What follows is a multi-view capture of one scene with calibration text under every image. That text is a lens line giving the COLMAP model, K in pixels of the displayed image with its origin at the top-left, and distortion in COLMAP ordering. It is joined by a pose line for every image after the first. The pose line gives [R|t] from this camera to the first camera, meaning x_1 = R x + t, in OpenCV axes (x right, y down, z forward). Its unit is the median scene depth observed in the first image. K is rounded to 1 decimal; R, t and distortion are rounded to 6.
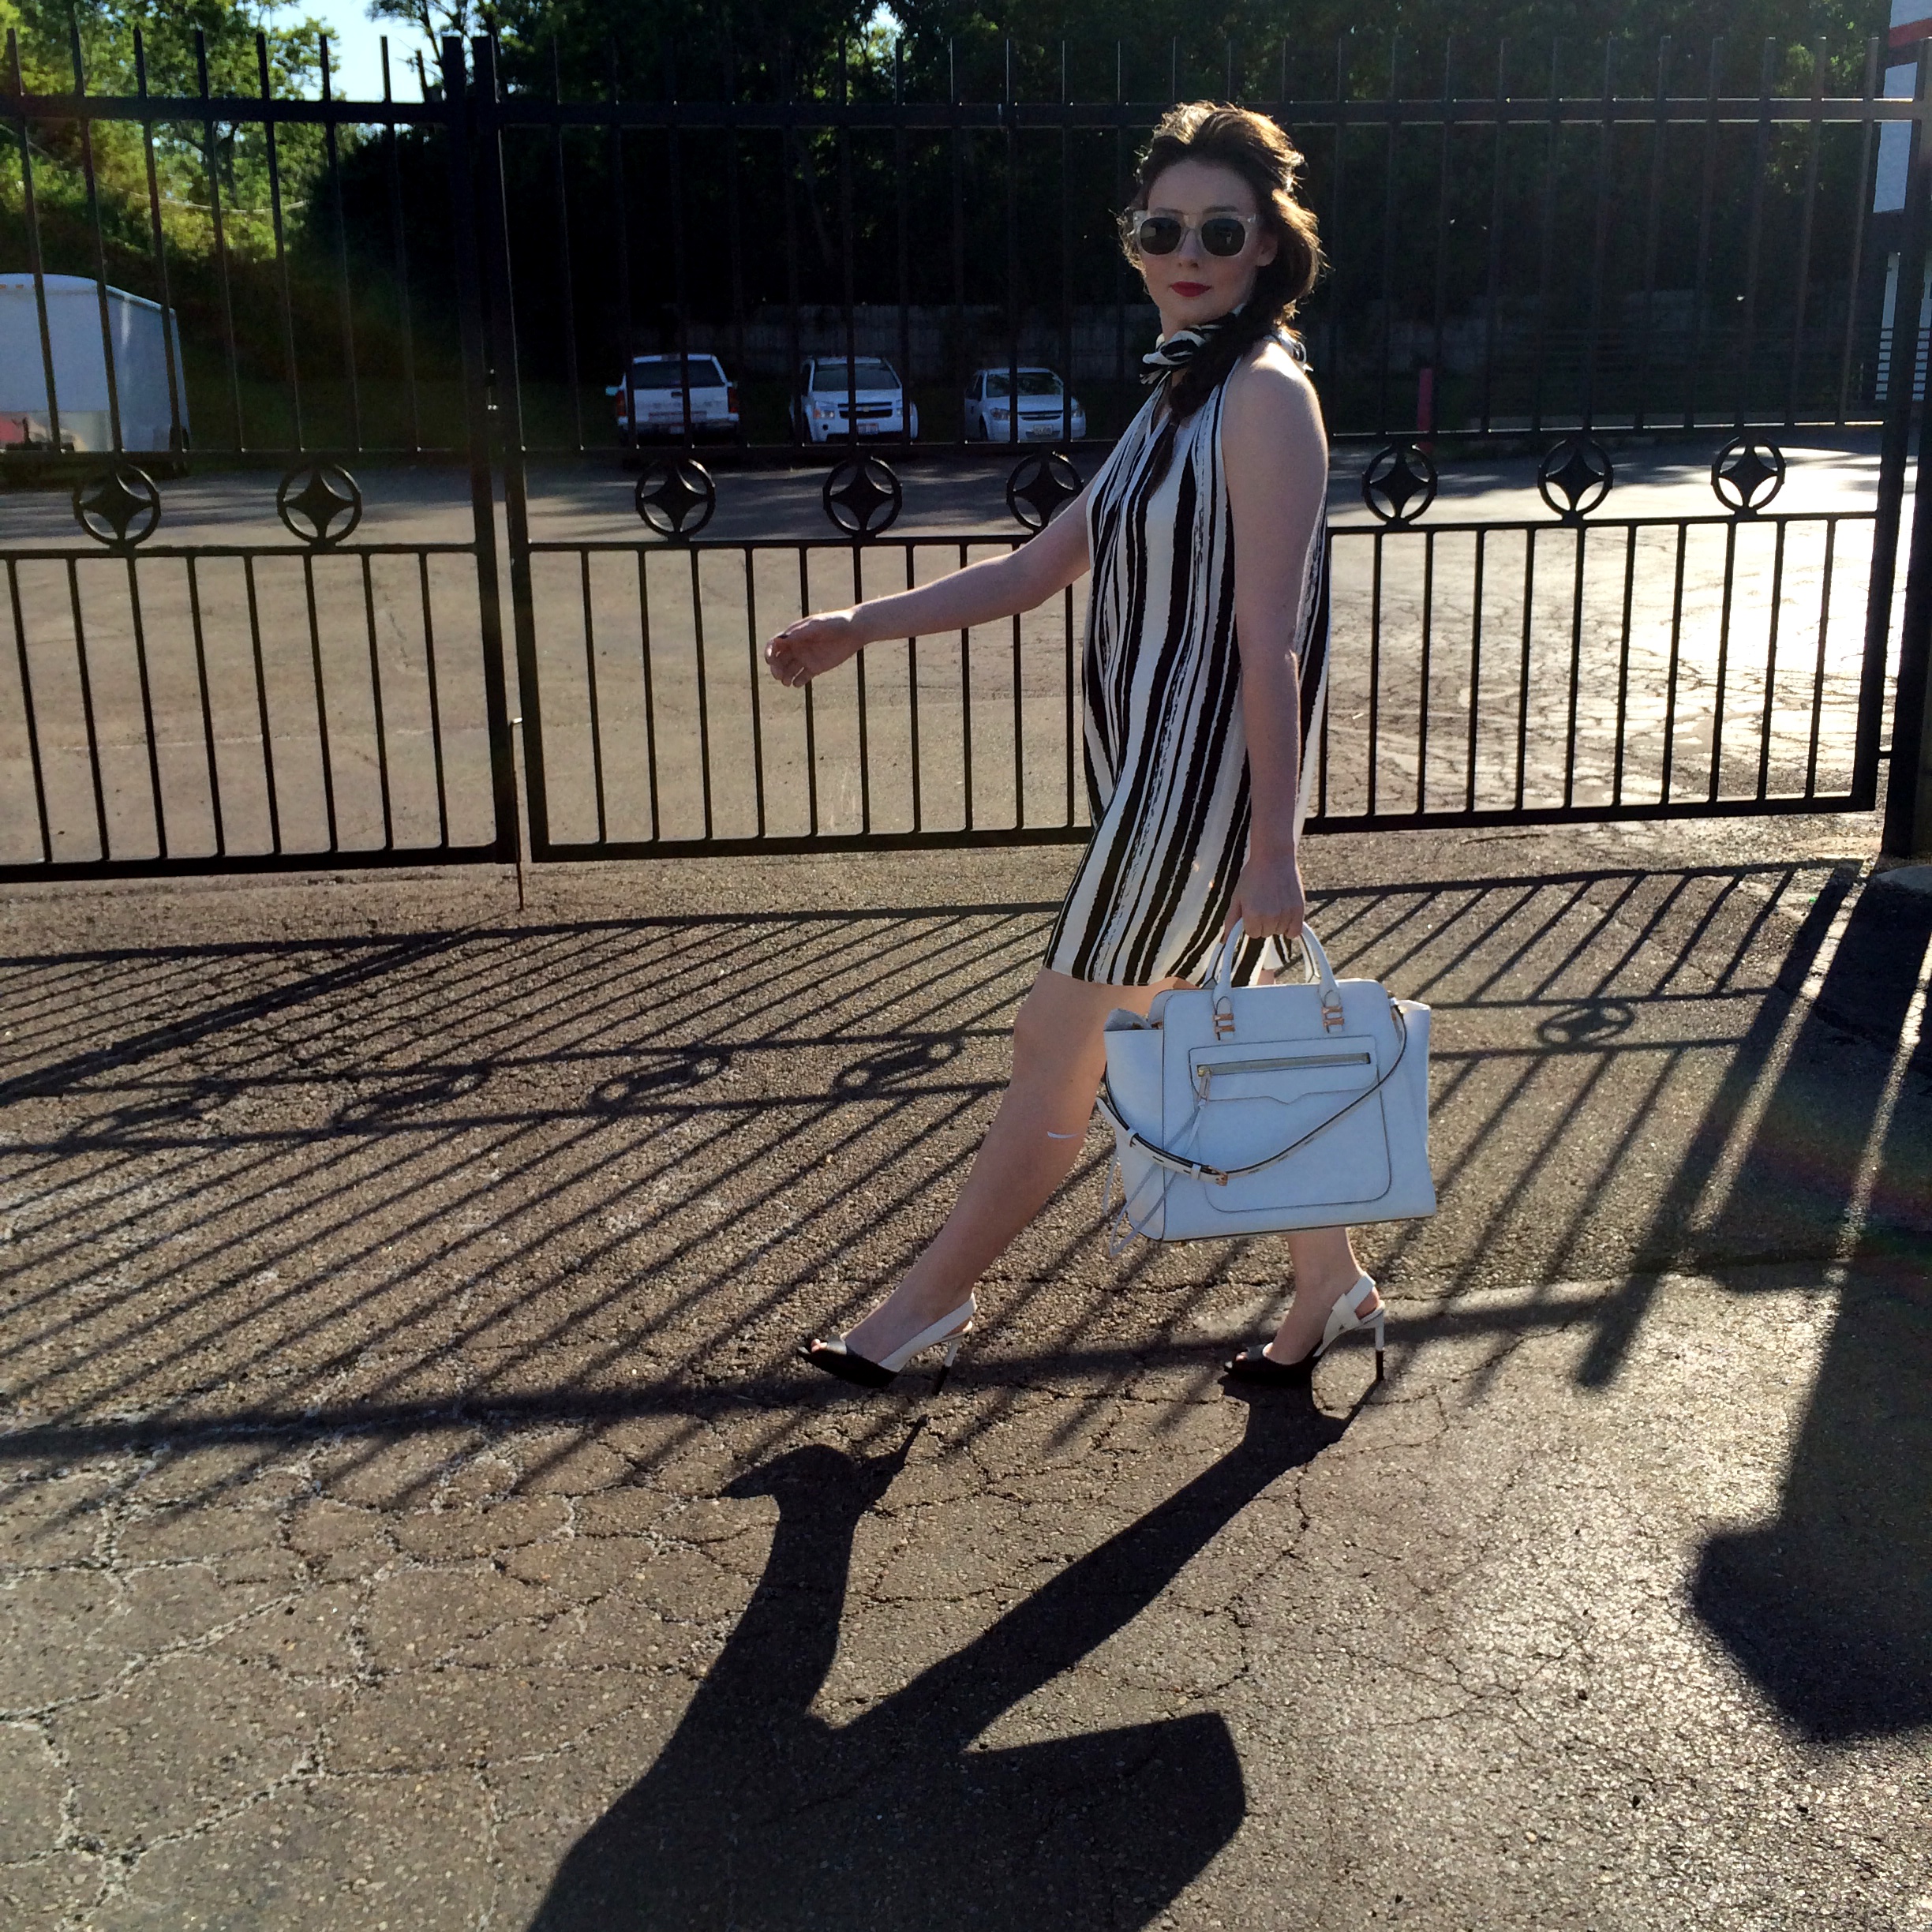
lens RADIAL K [[2174.0, 0, 967.0], [0, 2174.0, 957.6], [0, 0, 1]] dist [0.068667, 0.000000]
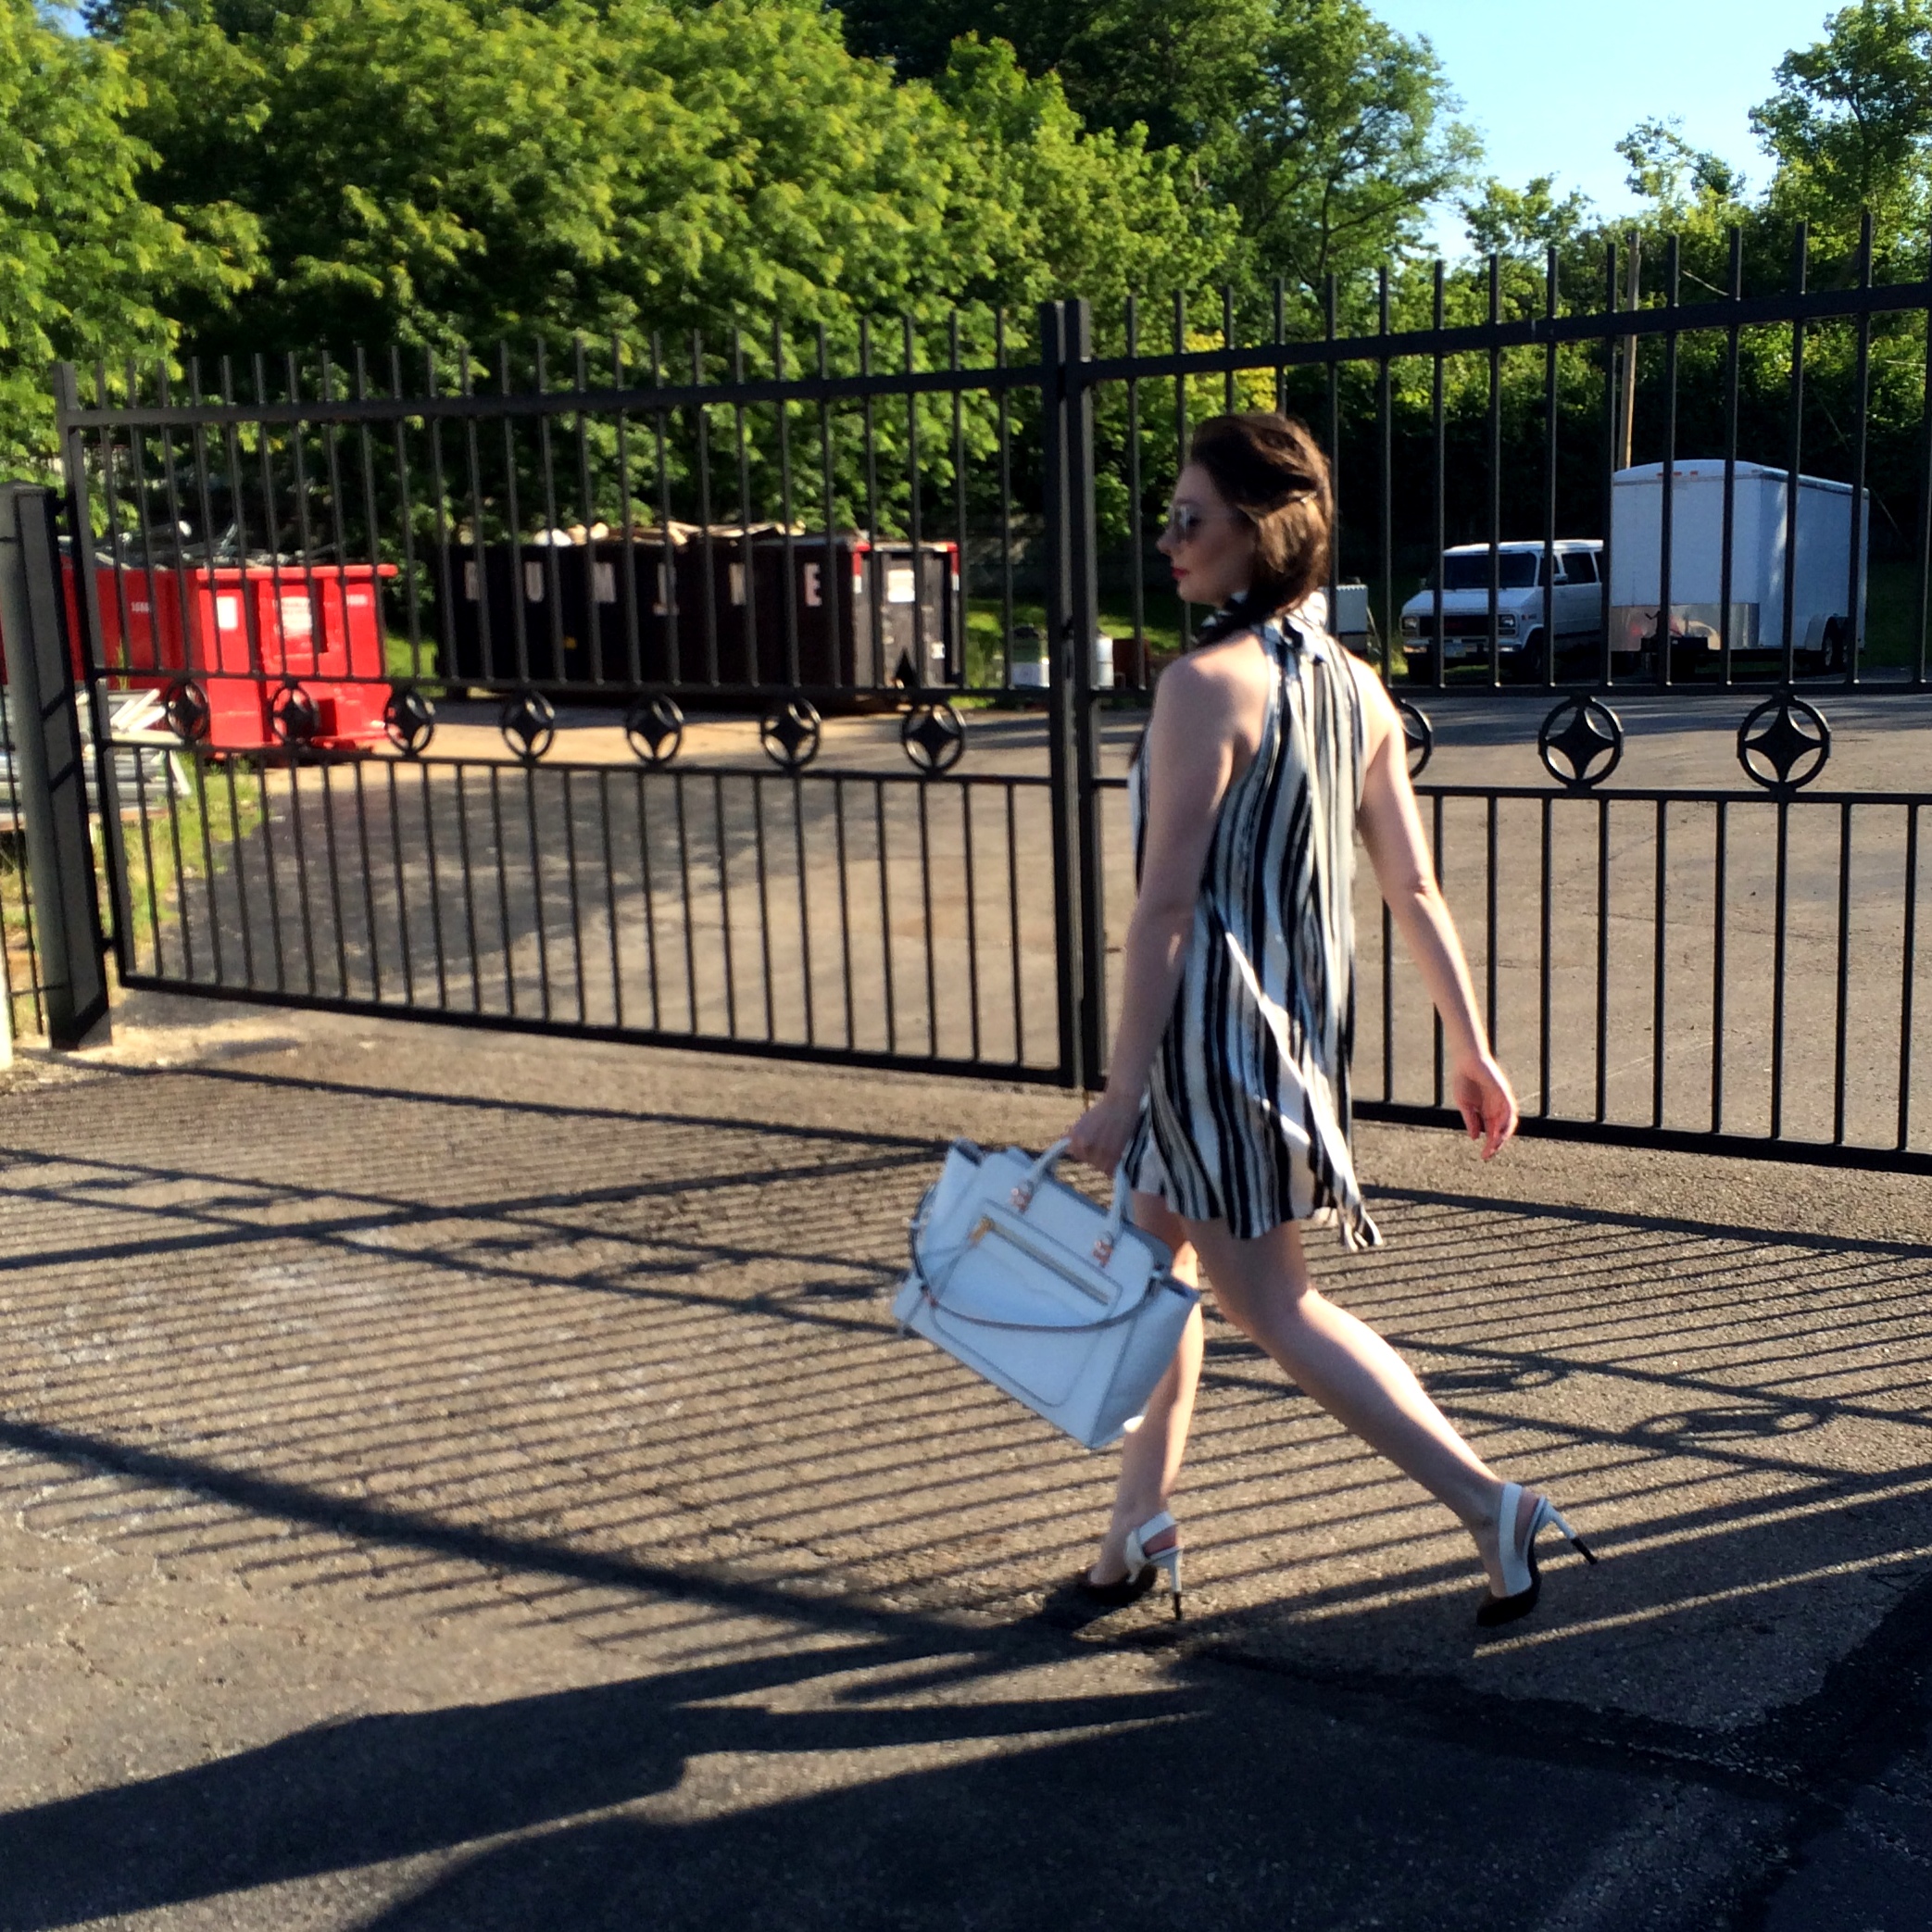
lens RADIAL K [[2450.5, 0, 964.9], [0, 2450.5, 976.9], [0, 0, 1]] dist [0.165423, 0.000000]
pose [[0.785549, 0.091353, -0.612020, 0.574026], [-0.158493, 0.985754, -0.056292, -0.031970], [0.598158, 0.141221, 0.788837, 0.099783]]
